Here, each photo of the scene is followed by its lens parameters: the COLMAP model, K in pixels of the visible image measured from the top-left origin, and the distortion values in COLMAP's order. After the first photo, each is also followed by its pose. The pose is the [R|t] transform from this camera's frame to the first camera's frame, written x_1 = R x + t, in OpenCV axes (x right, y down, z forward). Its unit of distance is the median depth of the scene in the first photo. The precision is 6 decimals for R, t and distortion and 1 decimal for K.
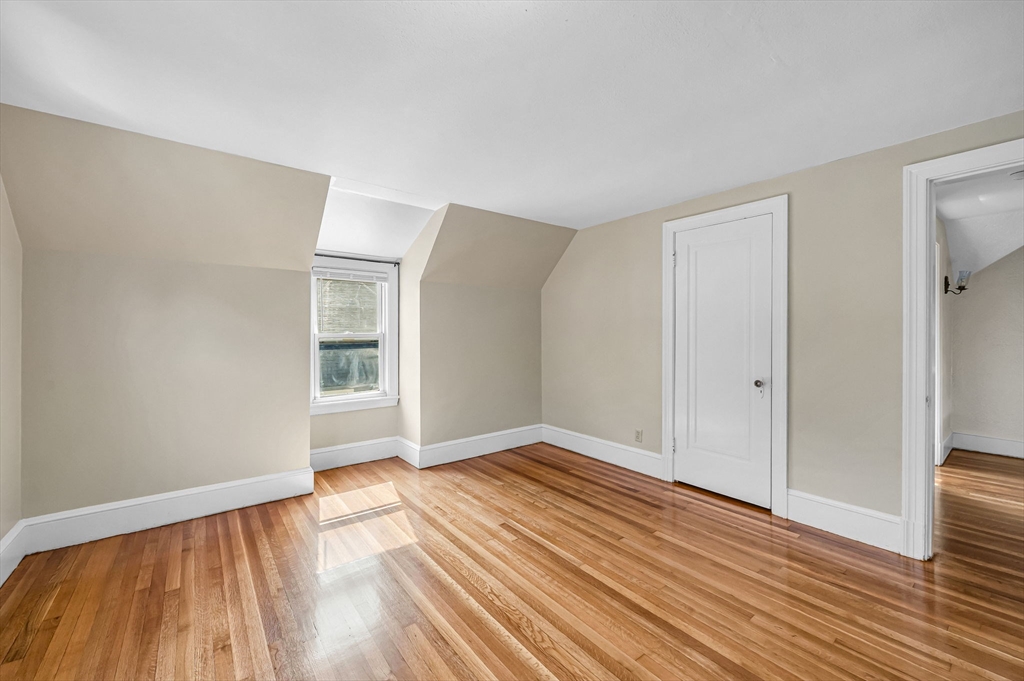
lens RADIAL K [[412.1, 0, 505.8], [0, 412.1, 333.3], [0, 0, 1]] dist [-0.001735, 0.000469]
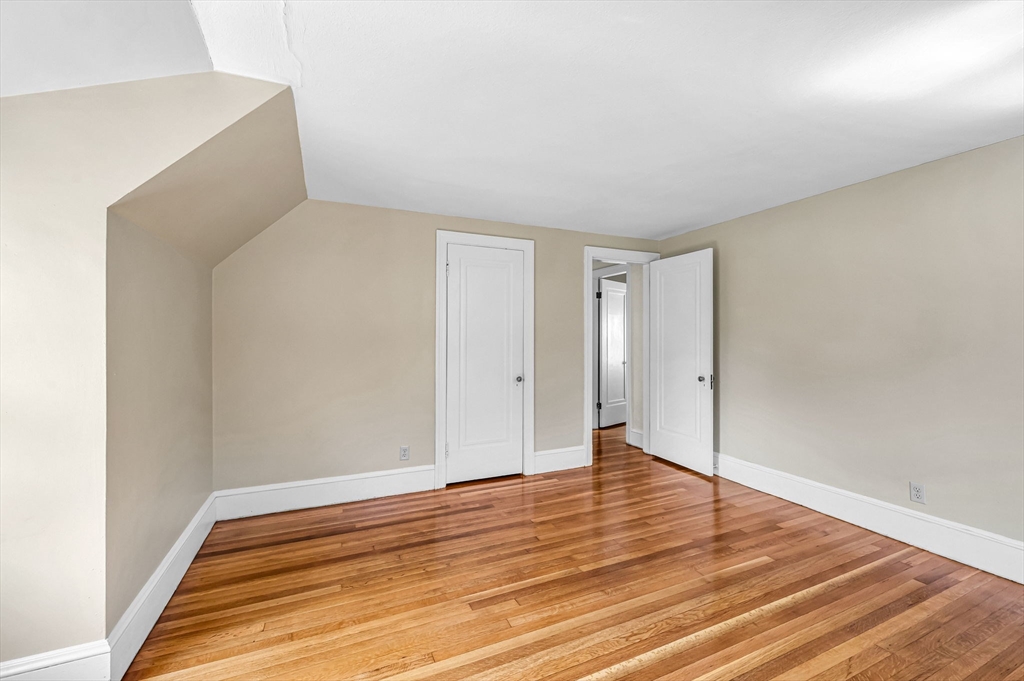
lens RADIAL K [[412.1, 0, 507.4], [0, 412.1, 344.2], [0, 0, 1]] dist [-0.001735, 0.000469]
pose [[0.227895, -0.011640, 0.973616, -0.646207], [0.000419, 0.999930, 0.011857, -0.006497], [-0.973686, -0.002295, 0.227884, 0.719682]]
